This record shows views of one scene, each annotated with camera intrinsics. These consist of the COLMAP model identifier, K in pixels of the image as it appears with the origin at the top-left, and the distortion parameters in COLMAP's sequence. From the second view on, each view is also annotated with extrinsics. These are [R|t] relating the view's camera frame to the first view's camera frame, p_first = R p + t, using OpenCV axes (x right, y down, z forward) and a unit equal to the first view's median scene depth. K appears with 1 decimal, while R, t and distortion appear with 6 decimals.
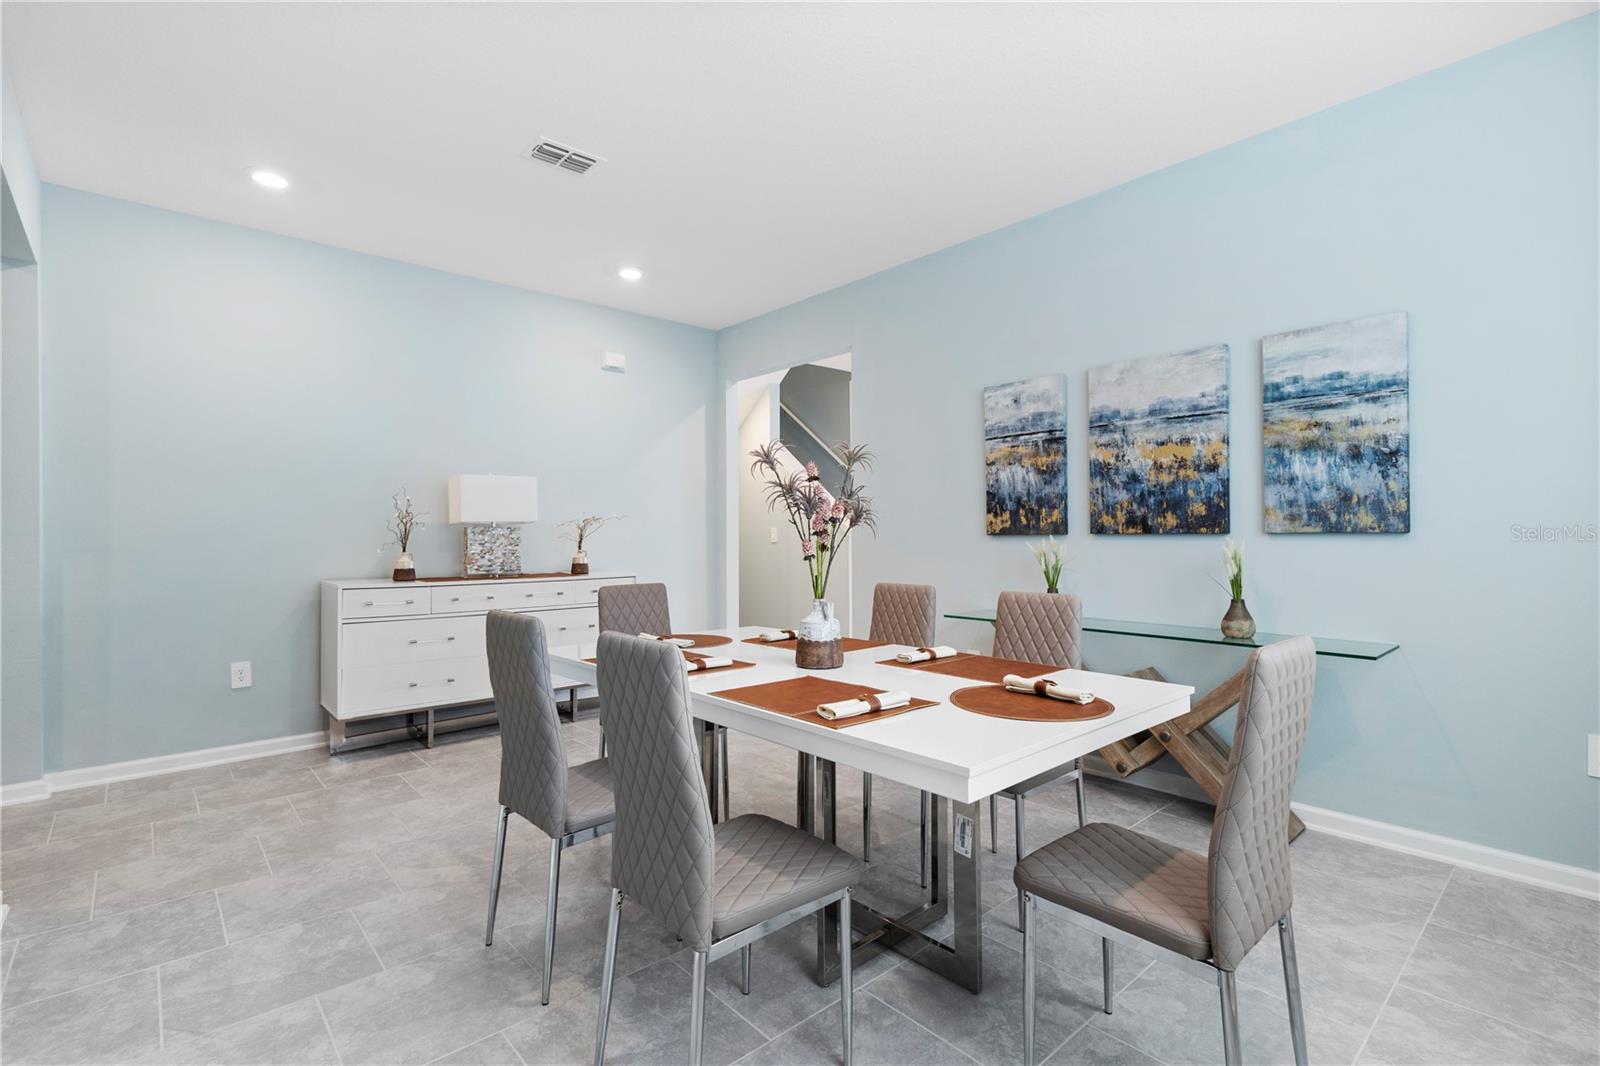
lens RADIAL K [[738.4, 0, 788.1], [0, 738.4, 535.8], [0, 0, 1]] dist [0.012316, -0.000207]
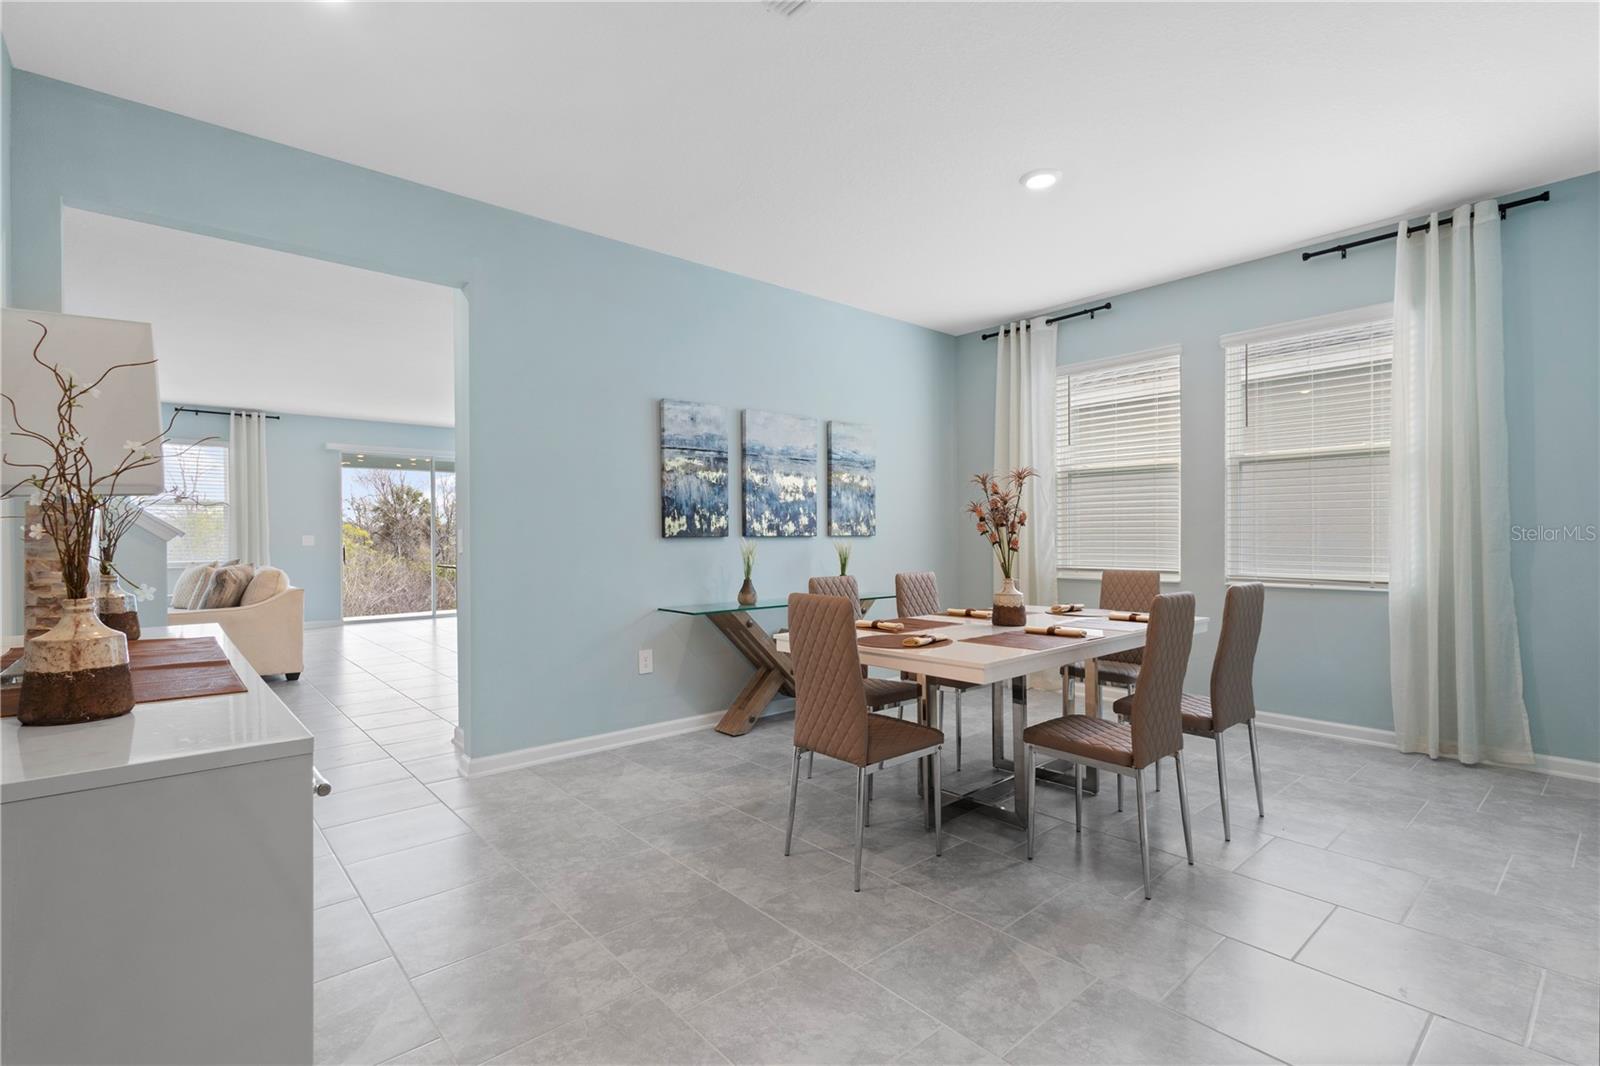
lens RADIAL K [[743.6, 0, 803.4], [0, 743.6, 541.9], [0, 0, 1]] dist [0.010346, -0.000565]
pose [[0.002953, -0.002403, 0.999993, -0.857467], [0.006601, 0.999975, 0.002383, 0.004562], [-0.999974, 0.006594, 0.002969, 0.852126]]
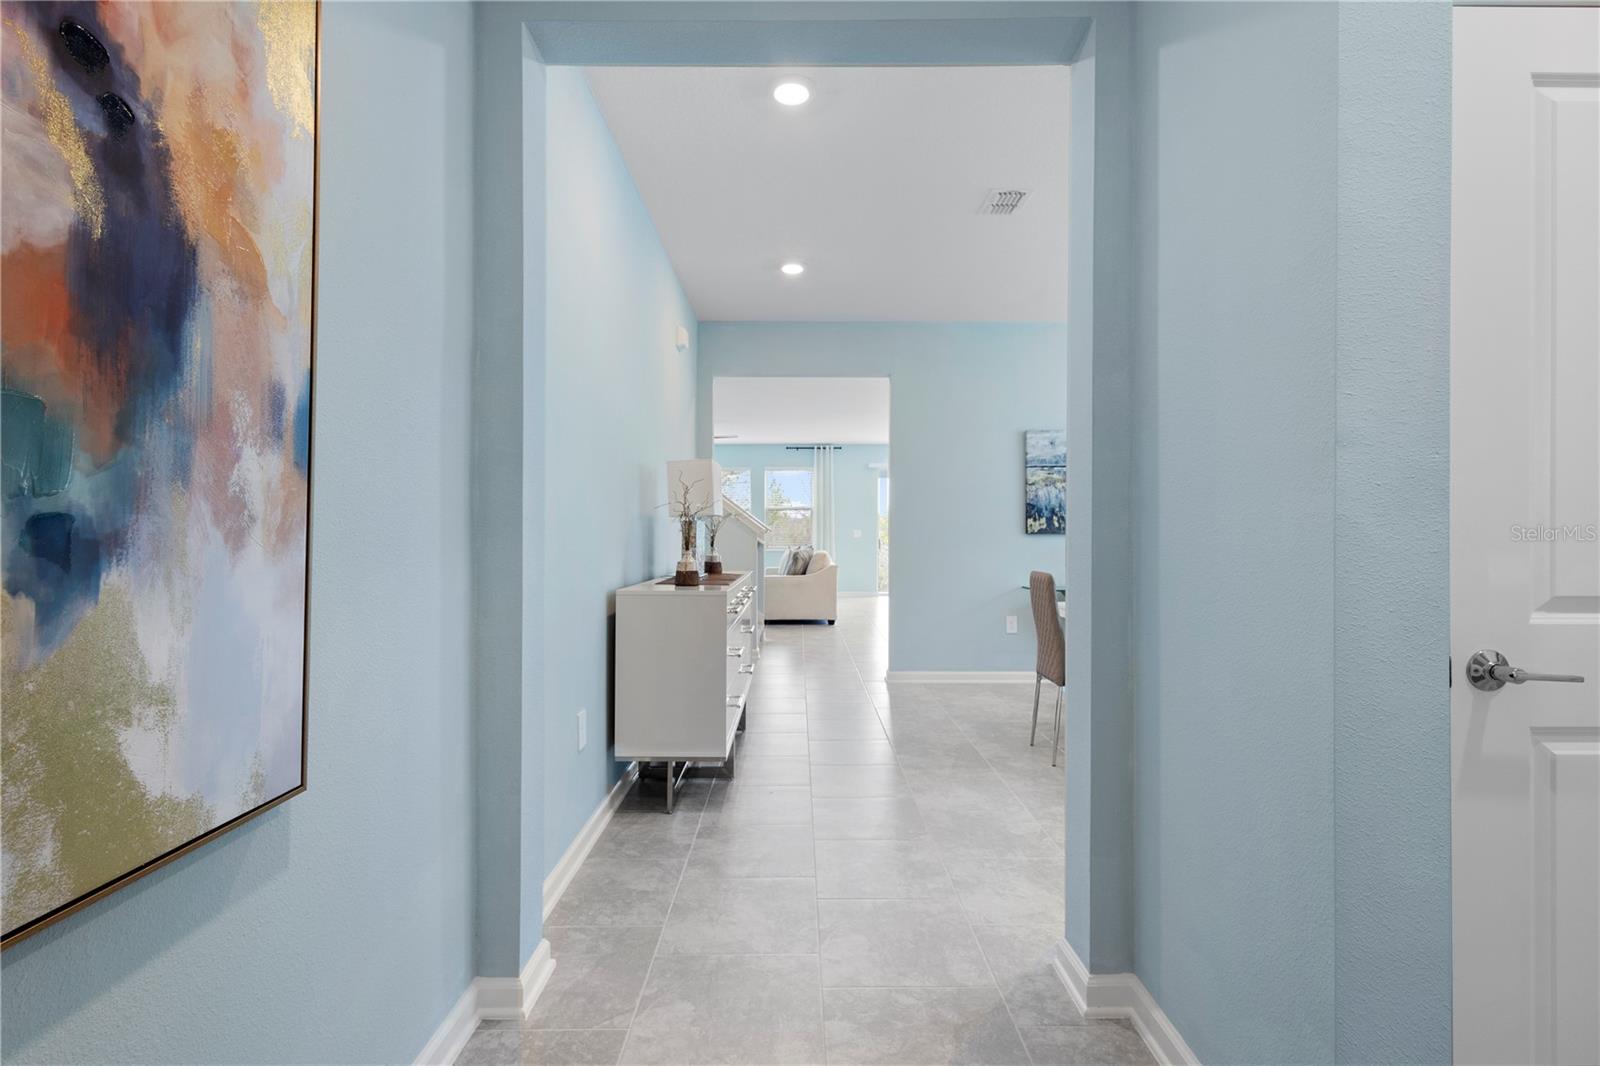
lens RADIAL K [[738.4, 0, 788.1], [0, 738.4, 535.8], [0, 0, 1]] dist [0.012316, -0.000207]
pose [[0.668322, 0.002595, 0.743868, -1.180921], [-0.004681, 0.999989, 0.000718, 0.004812], [-0.743858, -0.003962, 0.668326, 0.414255]]
